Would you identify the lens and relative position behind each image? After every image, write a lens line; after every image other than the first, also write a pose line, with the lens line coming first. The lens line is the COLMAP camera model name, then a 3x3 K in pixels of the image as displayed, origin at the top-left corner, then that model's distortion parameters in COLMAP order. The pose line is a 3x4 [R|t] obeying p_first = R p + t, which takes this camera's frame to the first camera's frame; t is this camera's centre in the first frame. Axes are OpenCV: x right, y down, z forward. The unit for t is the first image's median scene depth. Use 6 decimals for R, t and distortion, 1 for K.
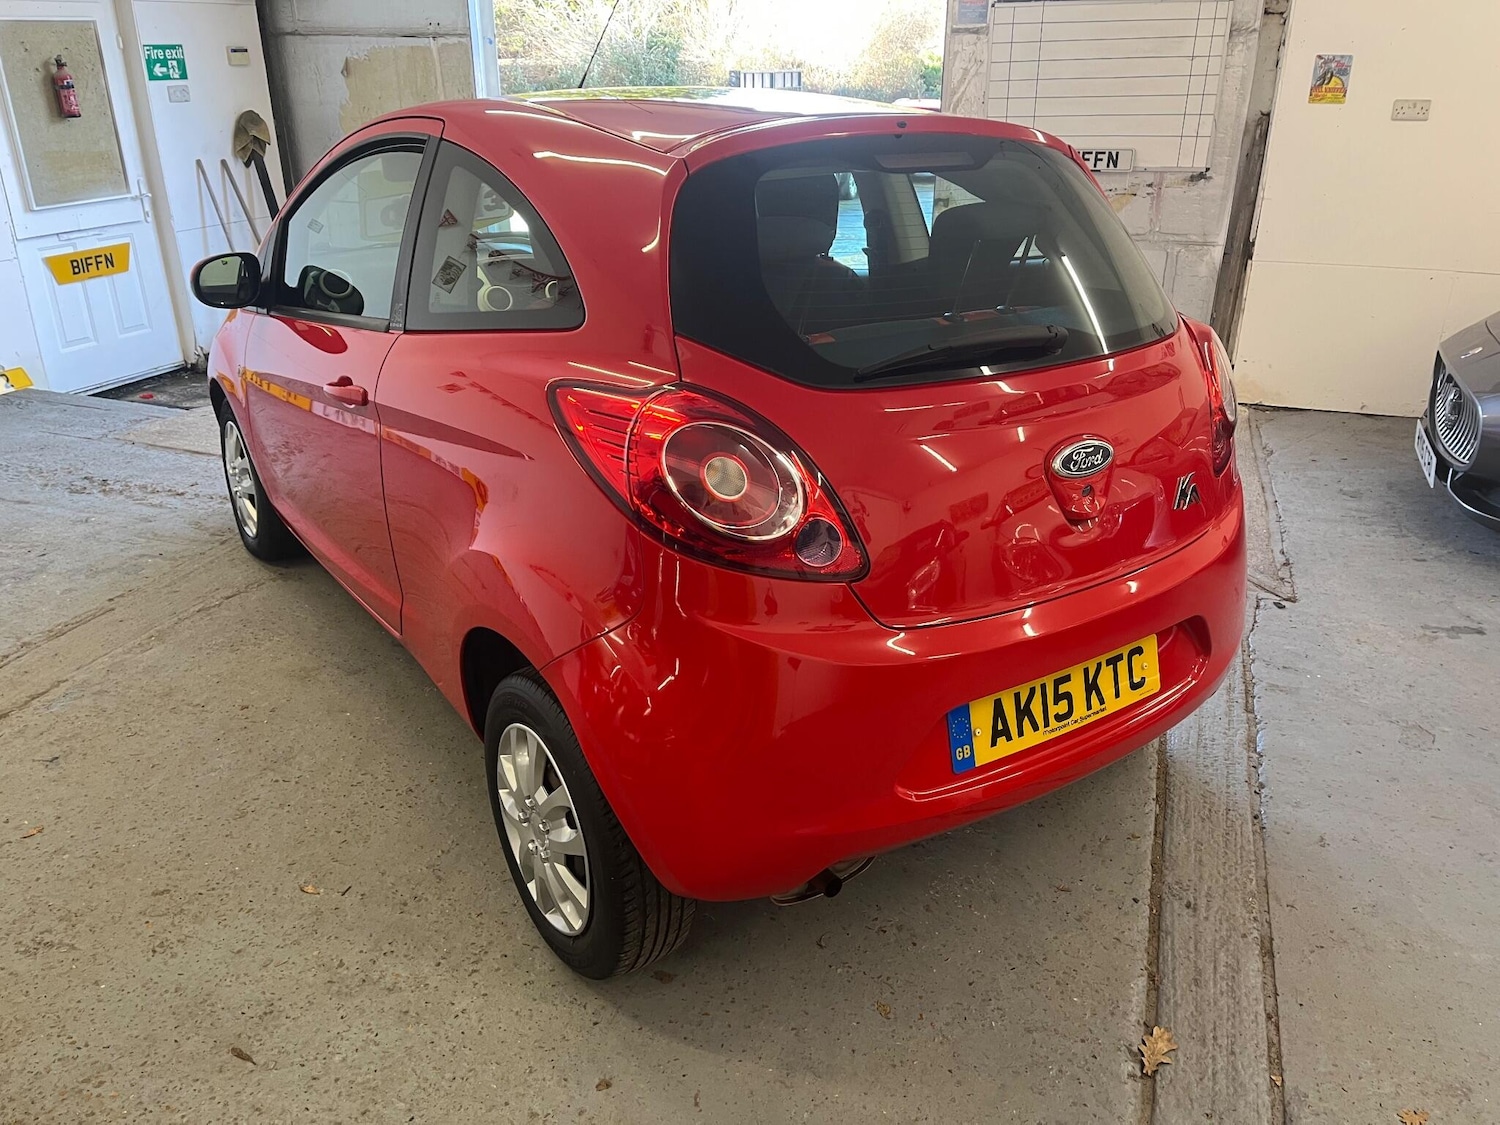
lens RADIAL K [[1131.6, 0, 762.4], [0, 1131.6, 554.0], [0, 0, 1]] dist [0.075405, -0.100995]
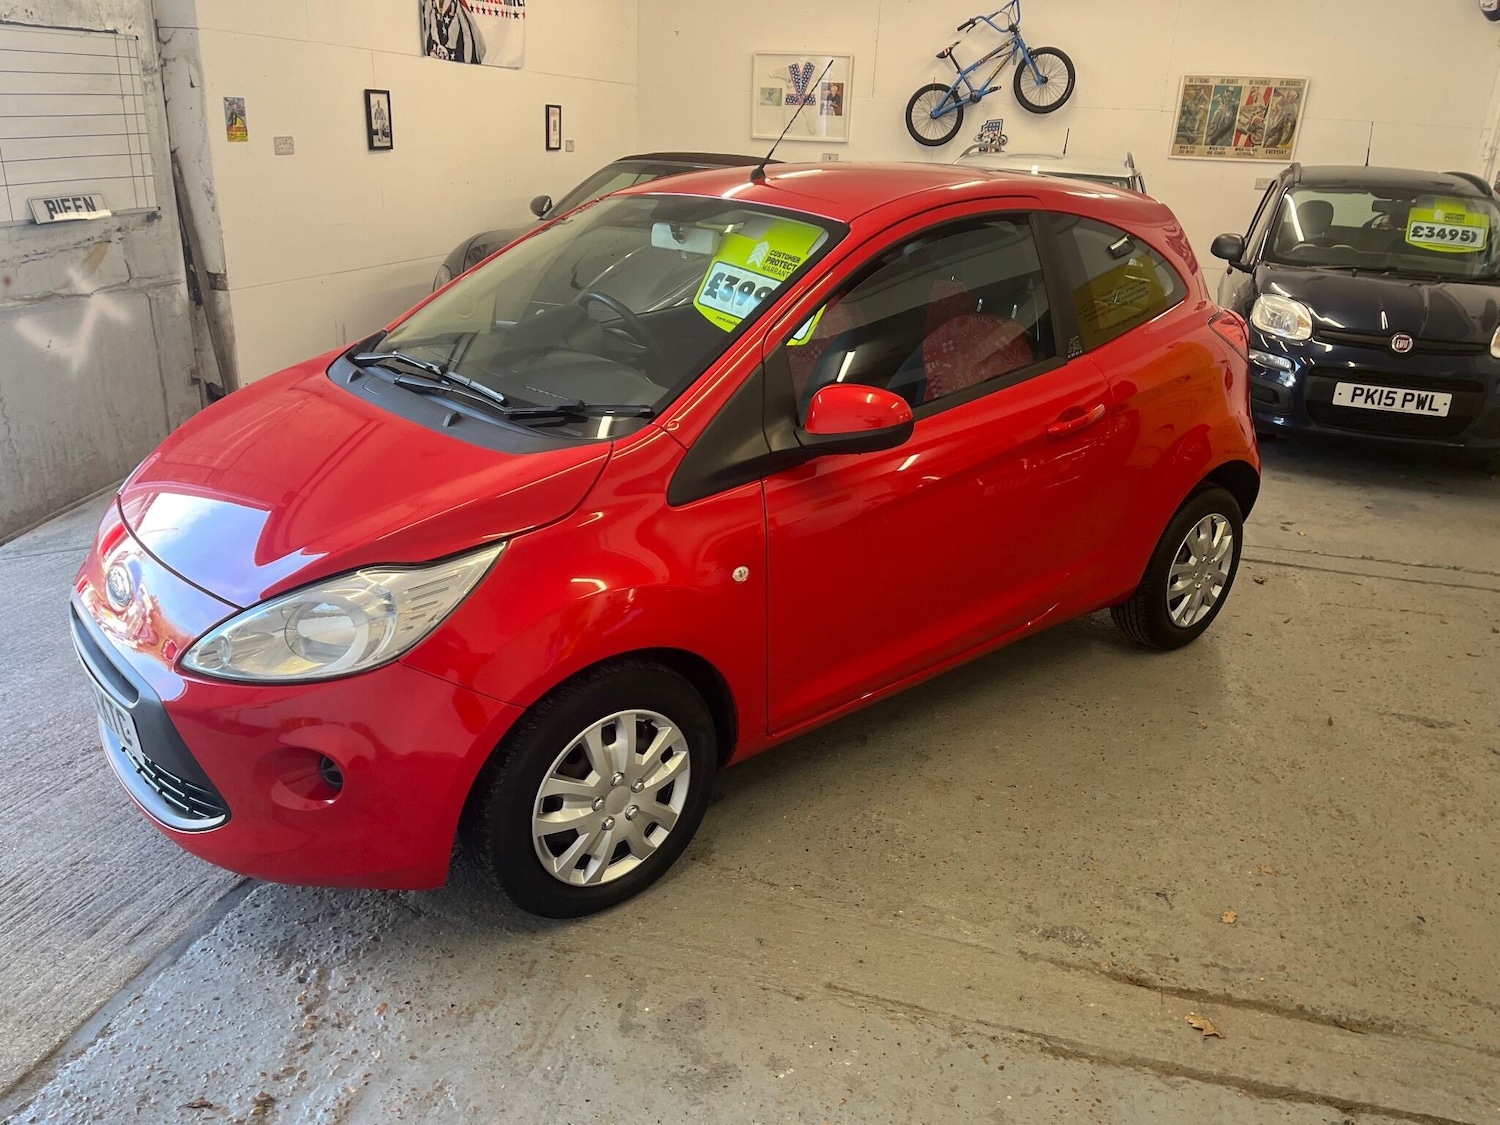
lens RADIAL K [[1131.6, 0, 754.8], [0, 1131.6, 565.0], [0, 0, 1]] dist [0.075405, -0.100995]
pose [[-0.084307, -0.364671, 0.927312, -0.668122], [0.350649, 0.860242, 0.370175, -0.254446], [-0.932704, 0.356369, 0.055347, 0.570713]]
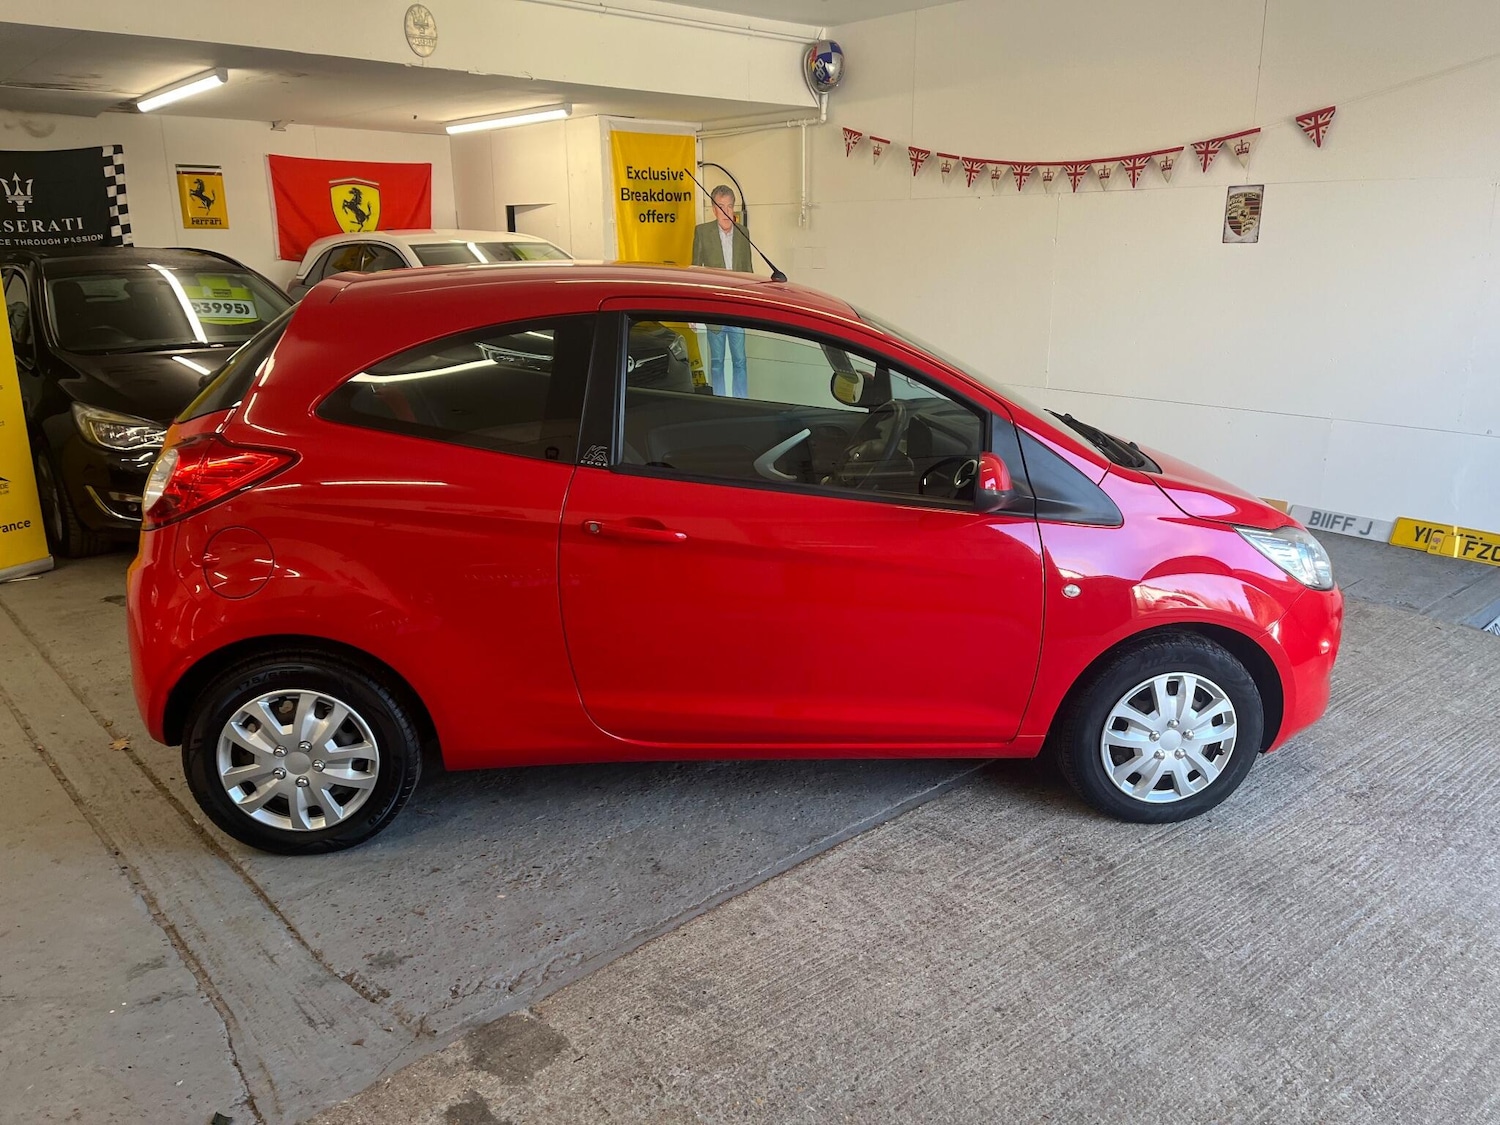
lens RADIAL K [[1131.6, 0, 759.5], [0, 1131.6, 558.1], [0, 0, 1]] dist [0.075405, -0.100995]
pose [[-0.482618, 0.233068, -0.844251, 0.471291], [-0.350057, 0.832269, 0.429871, -0.344689], [0.802833, 0.502999, -0.320081, 0.797784]]
